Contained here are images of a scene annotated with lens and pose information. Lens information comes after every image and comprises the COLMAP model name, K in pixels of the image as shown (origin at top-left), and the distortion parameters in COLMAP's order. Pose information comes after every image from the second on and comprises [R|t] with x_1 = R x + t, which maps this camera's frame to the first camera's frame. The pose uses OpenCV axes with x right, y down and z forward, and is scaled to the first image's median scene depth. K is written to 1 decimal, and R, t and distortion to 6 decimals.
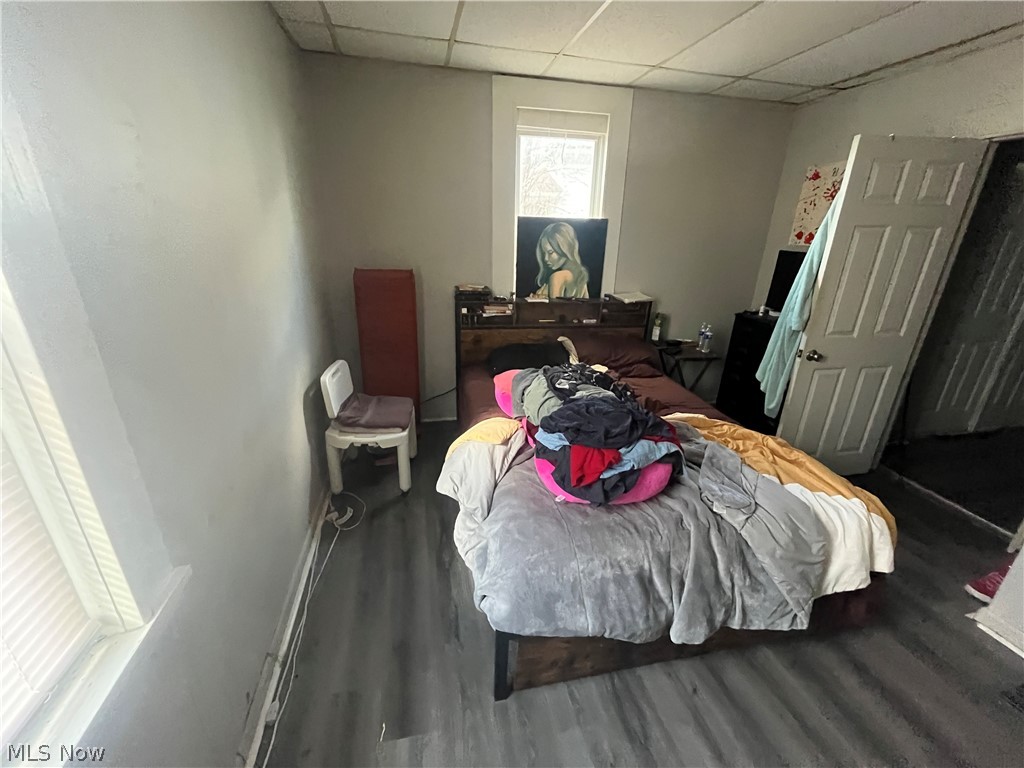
lens RADIAL K [[413.2, 0, 509.1], [0, 413.2, 386.6], [0, 0, 1]] dist [-0.003804, 0.000058]
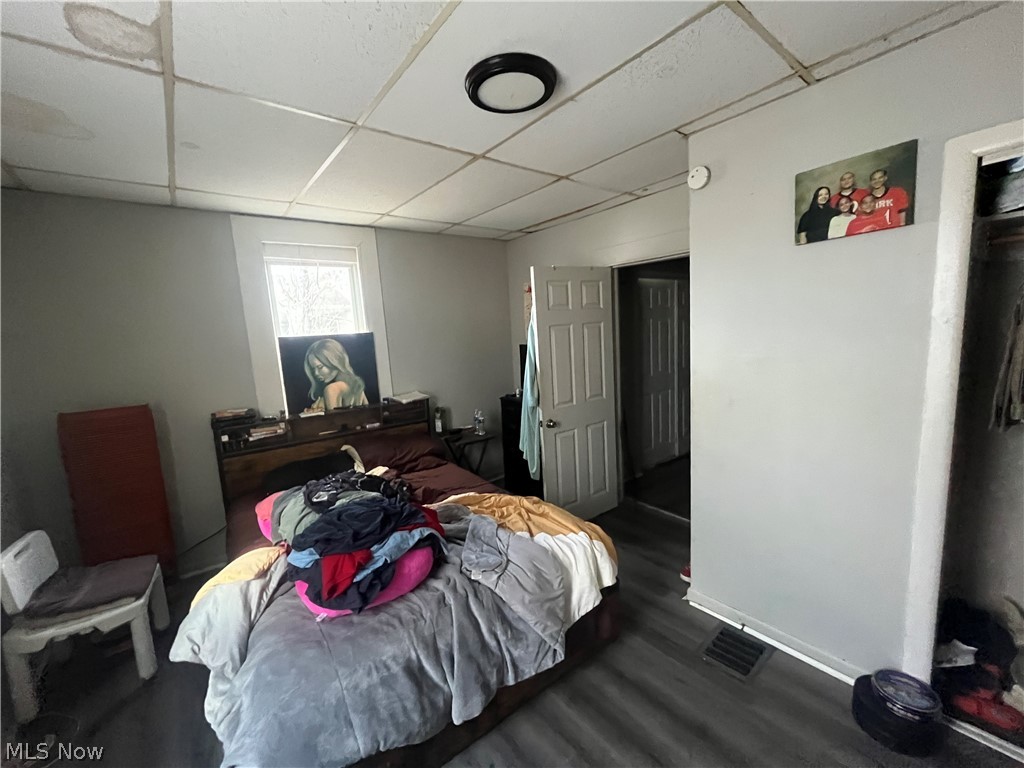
lens RADIAL K [[413.2, 0, 509.8], [0, 413.2, 385.8], [0, 0, 1]] dist [-0.003804, 0.000058]
pose [[0.898108, -0.131074, 0.419787, 0.127485], [0.224003, 0.957788, -0.180180, 0.015823], [-0.378450, 0.255855, 0.889558, -0.118244]]
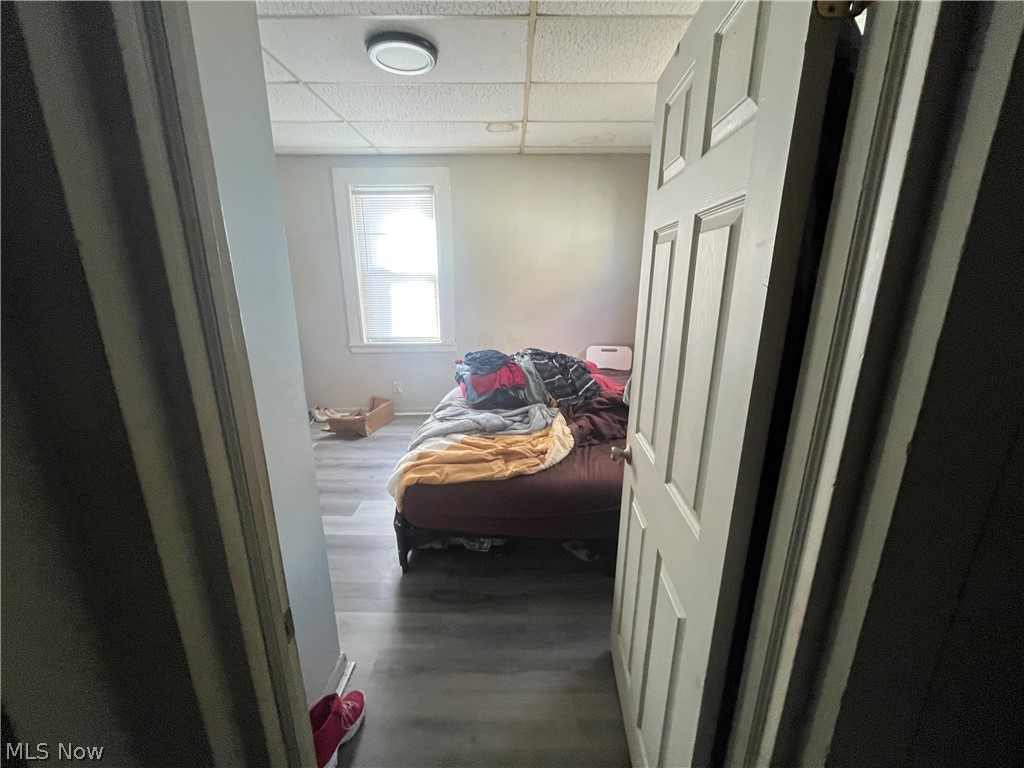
lens RADIAL K [[413.2, 0, 512.4], [0, 413.2, 386.6], [0, 0, 1]] dist [-0.003804, 0.000058]
pose [[-0.224084, 0.246035, -0.943002, 1.464061], [-0.344545, 0.885121, 0.312808, -0.328340], [0.911633, 0.395002, -0.113571, 0.986878]]
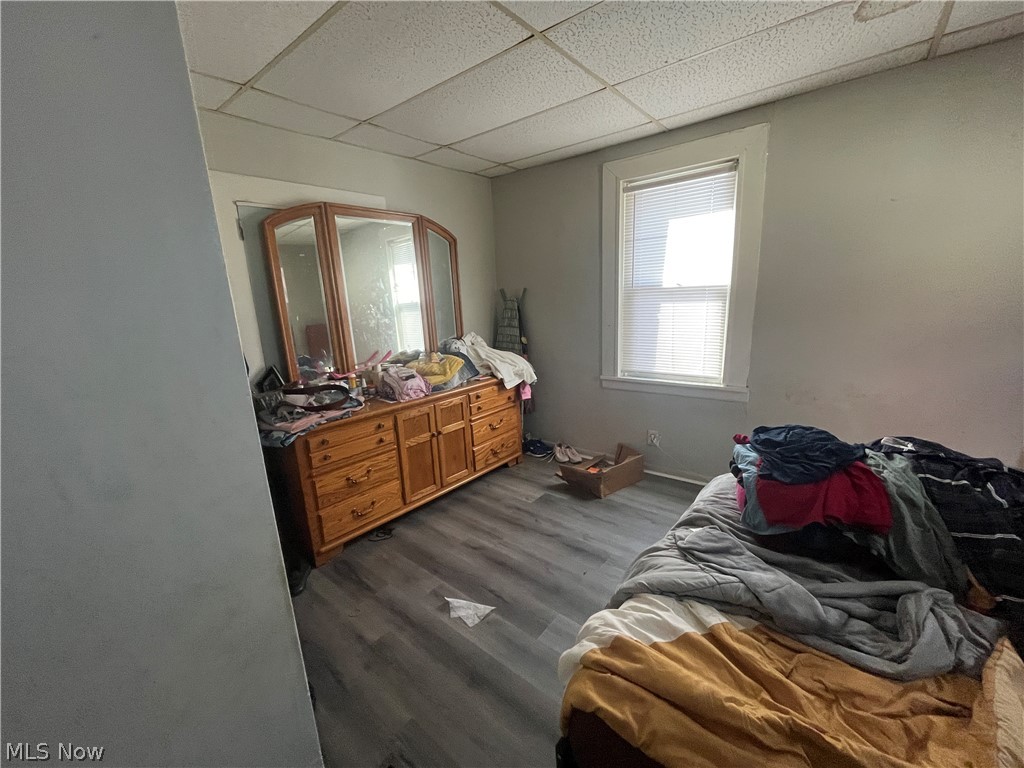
lens RADIAL K [[413.2, 0, 509.9], [0, 413.2, 386.9], [0, 0, 1]] dist [-0.003804, 0.000058]
pose [[-0.789168, 0.158632, -0.593337, 0.989912], [-0.183706, 0.860874, 0.474498, -0.293710], [0.586059, 0.483458, -0.650233, 0.842840]]
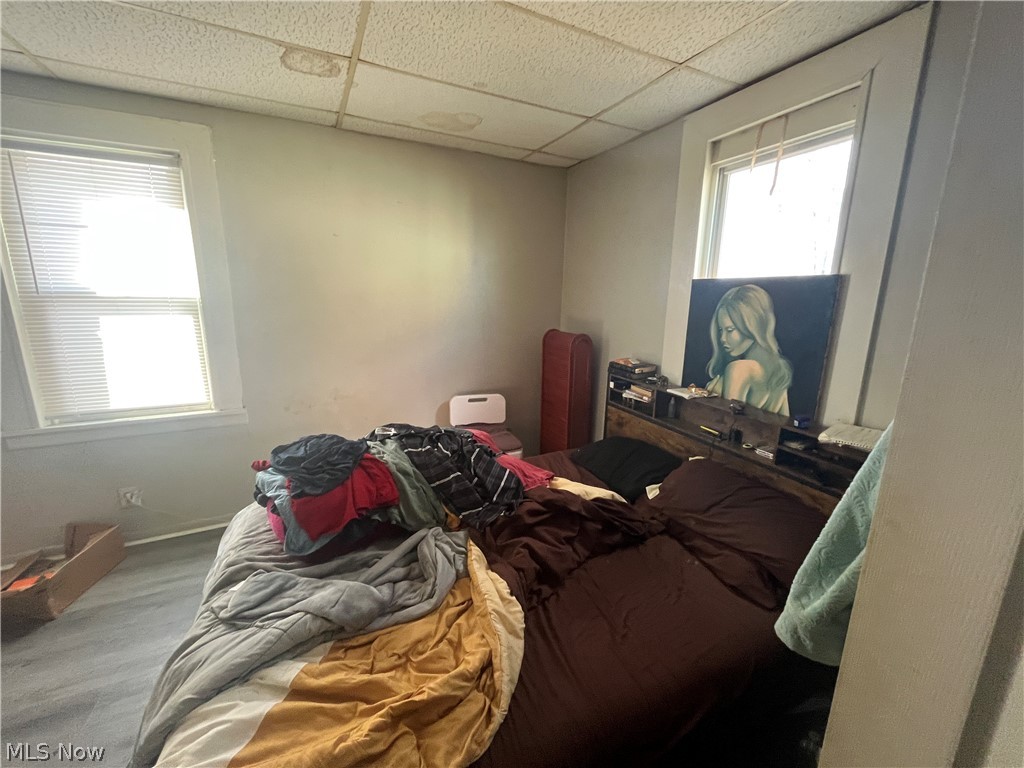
lens RADIAL K [[413.2, 0, 513.9], [0, 413.2, 386.5], [0, 0, 1]] dist [-0.003804, 0.000058]
pose [[0.233636, 0.194977, -0.952574, 0.962491], [-0.354064, 0.929486, 0.103411, -0.278771], [0.905568, 0.313112, 0.286196, 0.789105]]
